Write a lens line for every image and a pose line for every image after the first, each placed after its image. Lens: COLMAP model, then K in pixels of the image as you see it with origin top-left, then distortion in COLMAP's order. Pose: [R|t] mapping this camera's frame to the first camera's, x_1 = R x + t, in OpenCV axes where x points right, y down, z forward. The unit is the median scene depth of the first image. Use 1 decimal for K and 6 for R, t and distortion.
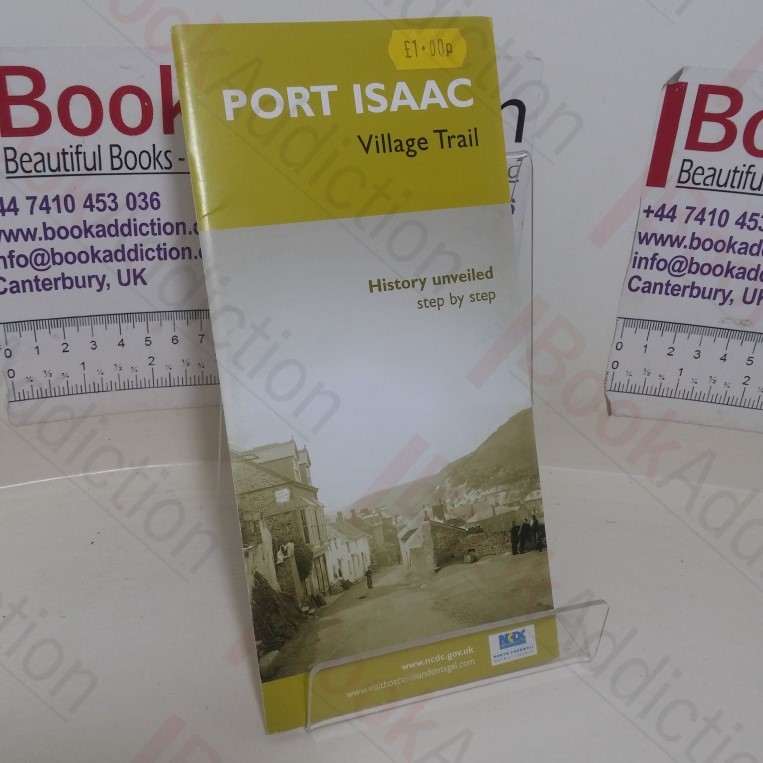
lens RADIAL K [[1082.5, 0, 376.6], [0, 1082.5, 385.6], [0, 0, 1]] dist [0.036894, 0.000000]
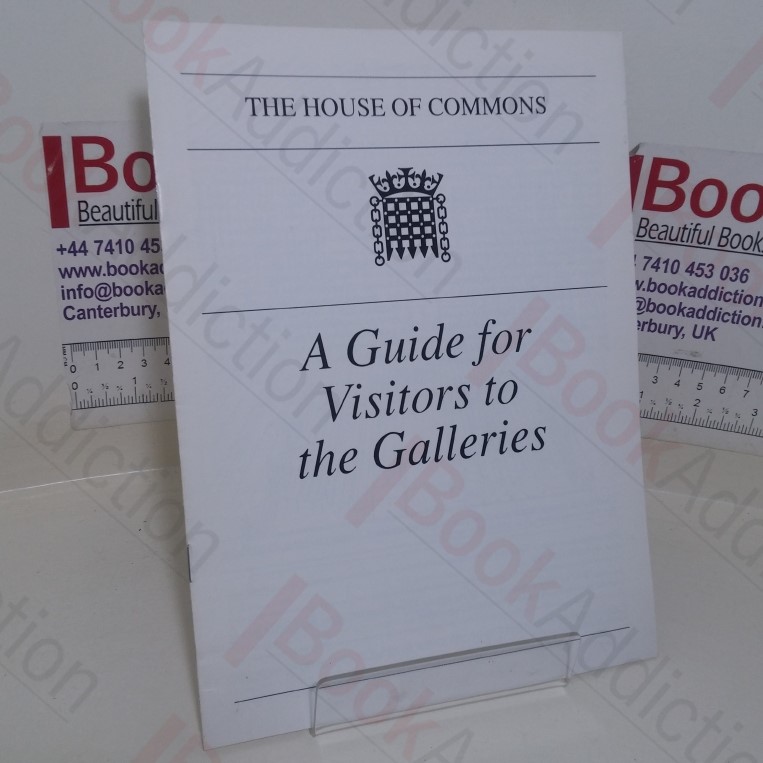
lens RADIAL K [[1082.5, 0, 380.1], [0, 1082.5, 367.6], [0, 0, 1]] dist [0.036894, 0.000000]
pose [[0.999797, 0.018014, -0.009047, 0.008465], [-0.018229, 0.999537, -0.024347, -0.008648], [0.008604, 0.024507, 0.999663, -0.192755]]
